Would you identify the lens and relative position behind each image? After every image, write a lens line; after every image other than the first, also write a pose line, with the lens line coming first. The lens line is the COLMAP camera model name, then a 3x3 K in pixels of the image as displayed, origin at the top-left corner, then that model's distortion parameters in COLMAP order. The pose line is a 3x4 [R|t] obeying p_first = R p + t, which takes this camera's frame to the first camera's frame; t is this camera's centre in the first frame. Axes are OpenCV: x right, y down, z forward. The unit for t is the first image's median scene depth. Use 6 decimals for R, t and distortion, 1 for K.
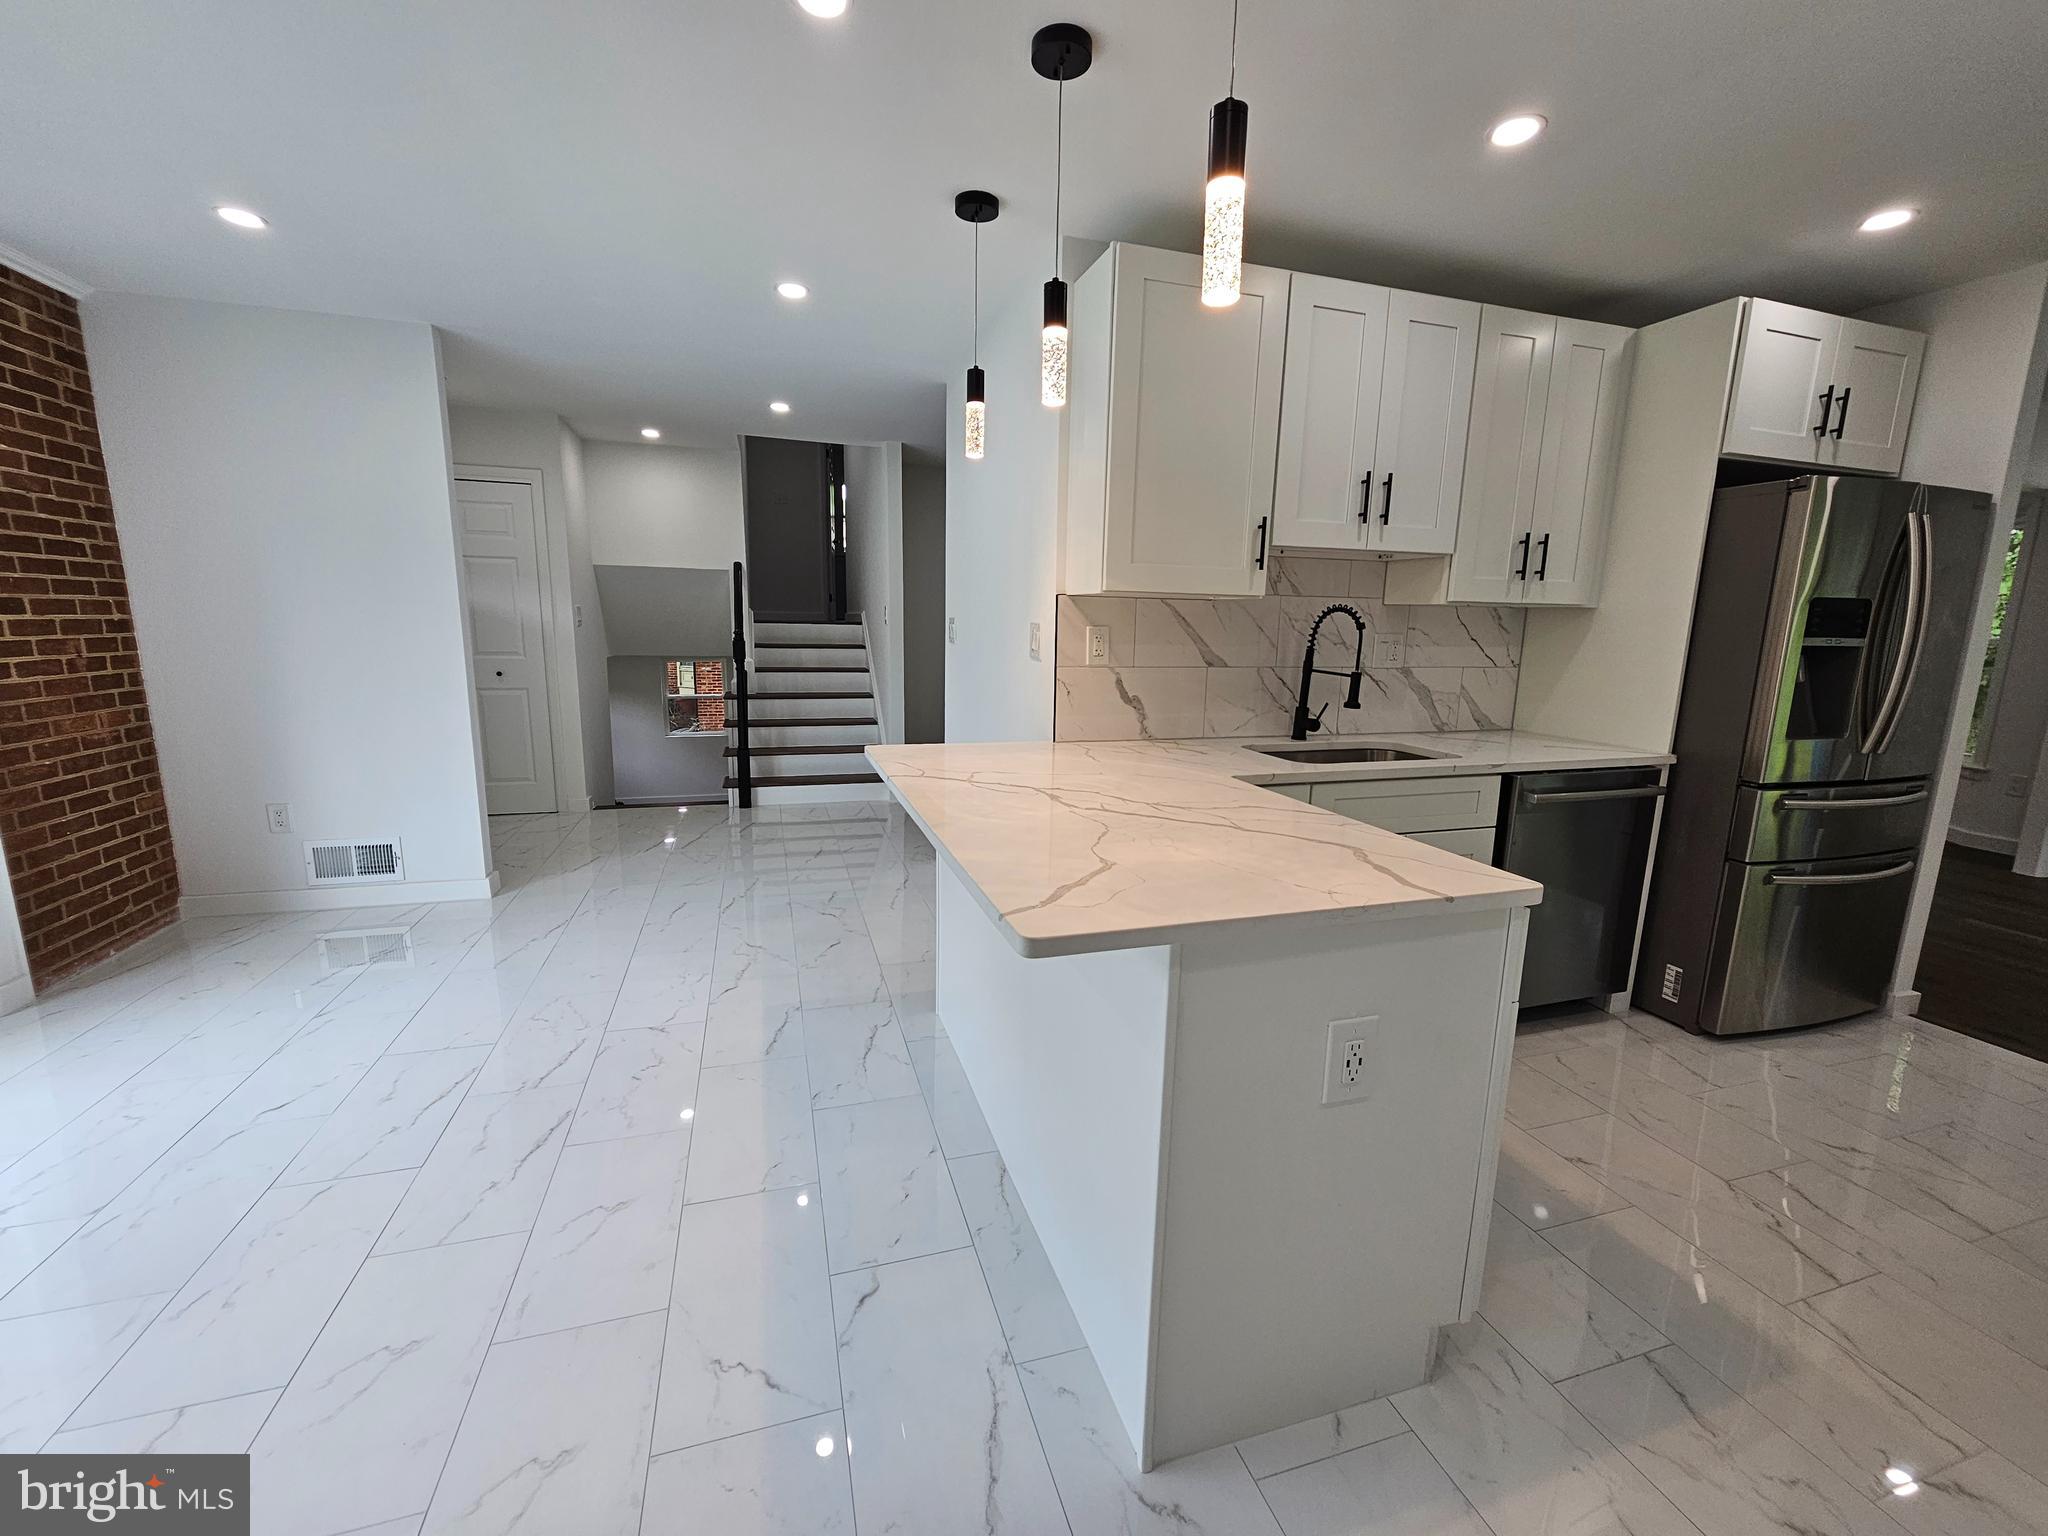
lens RADIAL K [[839.2, 0, 1028.0], [0, 839.2, 771.4], [0, 0, 1]] dist [-0.003901, 0.002550]
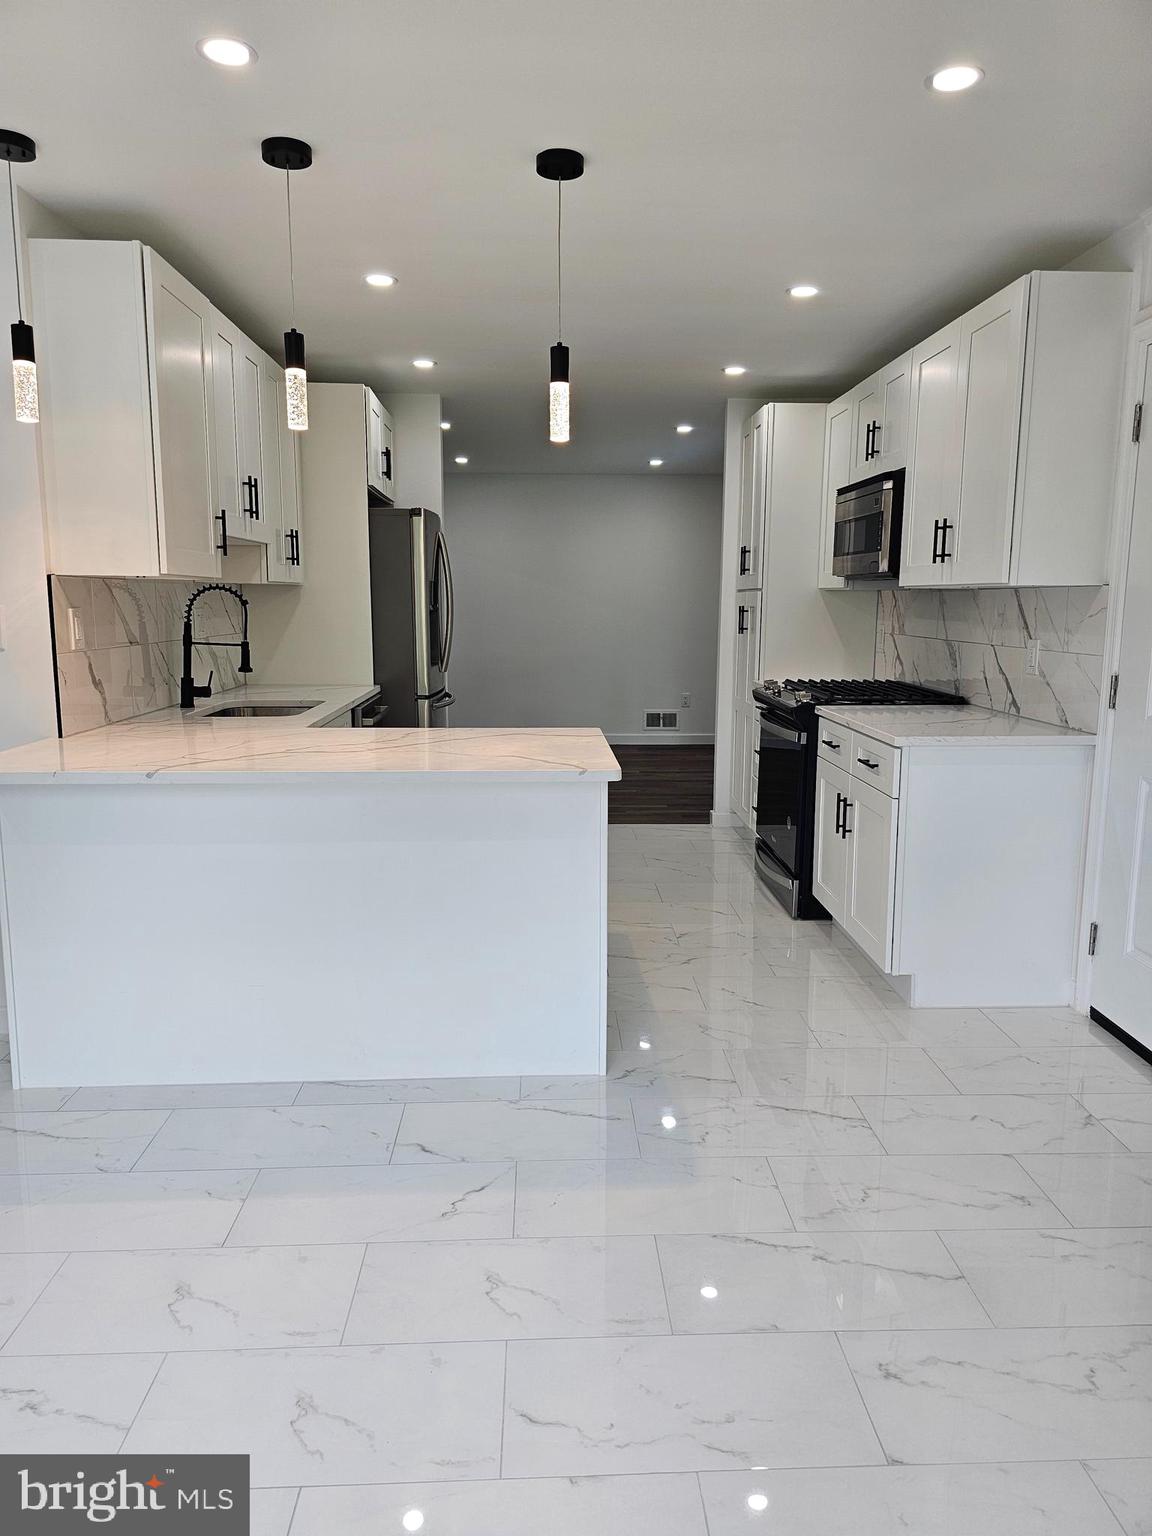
lens RADIAL K [[1033.1, 0, 591.6], [0, 1033.1, 761.9], [0, 0, 1]] dist [0.053132, -0.047102]
pose [[0.249314, -0.167667, 0.953798, -0.868817], [0.173341, 0.976719, 0.126386, -0.050940], [-0.952783, 0.133823, 0.272573, 0.151482]]
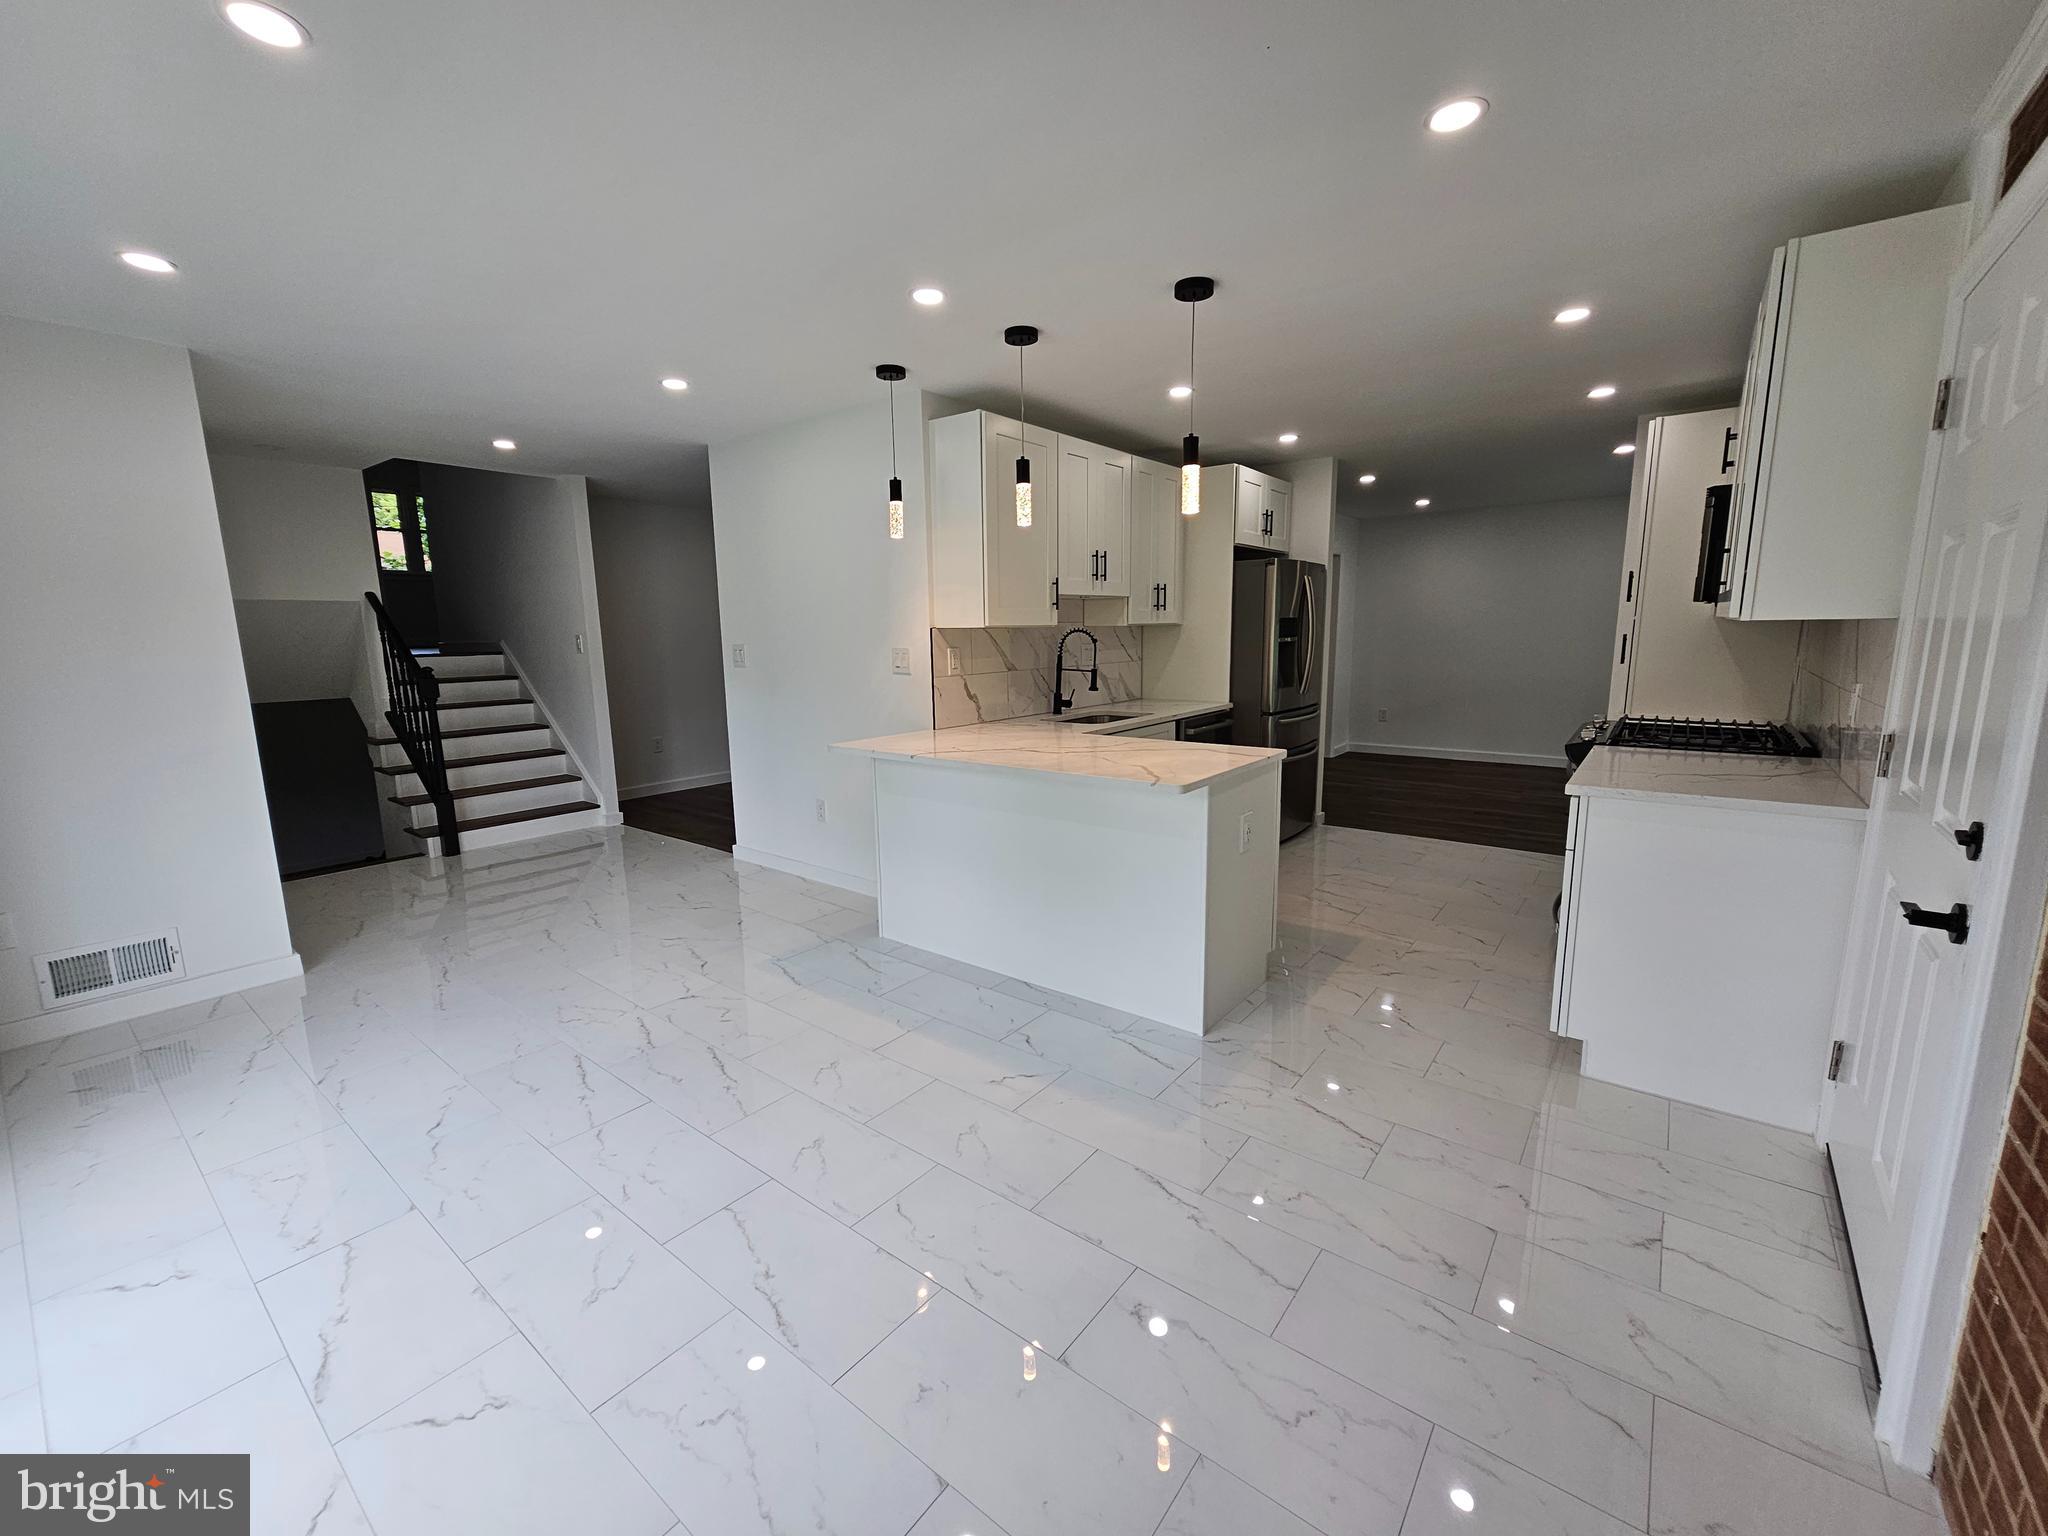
lens RADIAL K [[839.2, 0, 1029.8], [0, 839.2, 774.5], [0, 0, 1]] dist [-0.003901, 0.002550]
pose [[0.819351, -0.130620, 0.558213, -0.627074], [0.132710, 0.990465, 0.036971, 0.008708], [-0.557720, 0.043789, 0.828874, -0.271890]]
